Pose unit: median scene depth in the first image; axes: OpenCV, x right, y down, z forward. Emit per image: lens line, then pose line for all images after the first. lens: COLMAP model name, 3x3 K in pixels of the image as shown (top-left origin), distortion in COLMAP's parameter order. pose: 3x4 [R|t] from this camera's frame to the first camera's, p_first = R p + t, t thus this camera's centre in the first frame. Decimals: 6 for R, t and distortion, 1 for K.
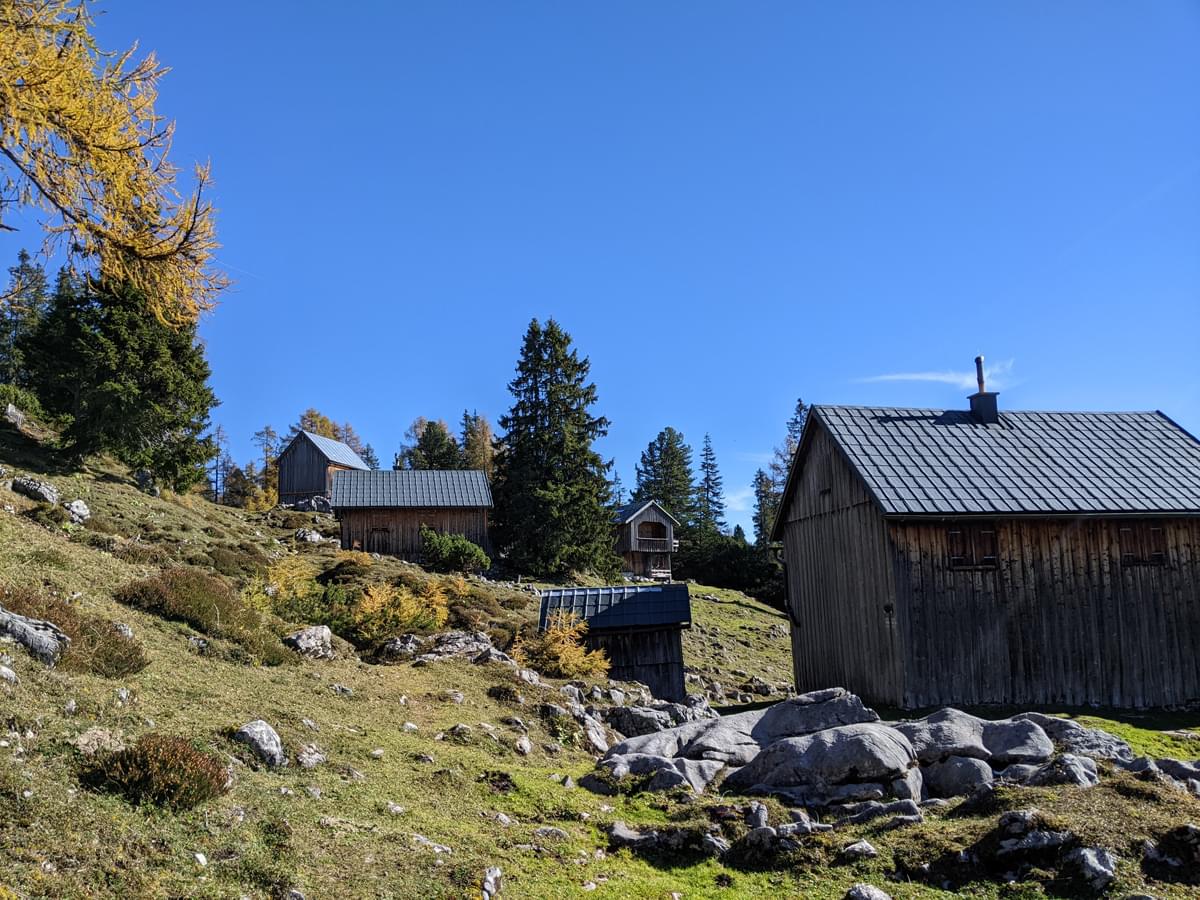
lens RADIAL K [[960.4, 0, 594.4], [0, 960.4, 447.0], [0, 0, 1]] dist [0.075022, -0.086567]
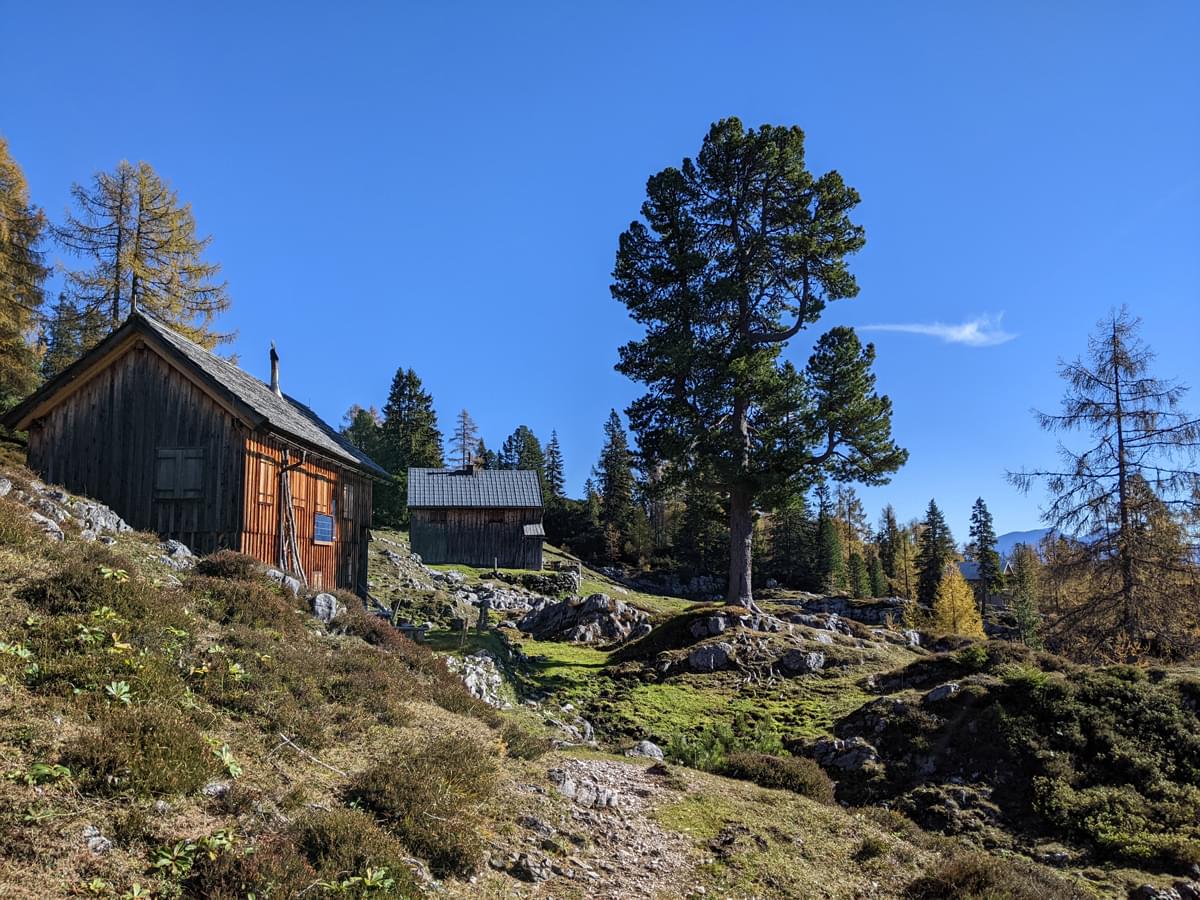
lens RADIAL K [[960.4, 0, 606.6], [0, 960.4, 457.5], [0, 0, 1]] dist [0.075022, -0.086567]
pose [[0.999107, 0.025146, 0.033961, 0.242586], [-0.026997, 0.998110, 0.055197, -0.084943], [-0.032509, -0.056065, 0.997898, -0.662852]]
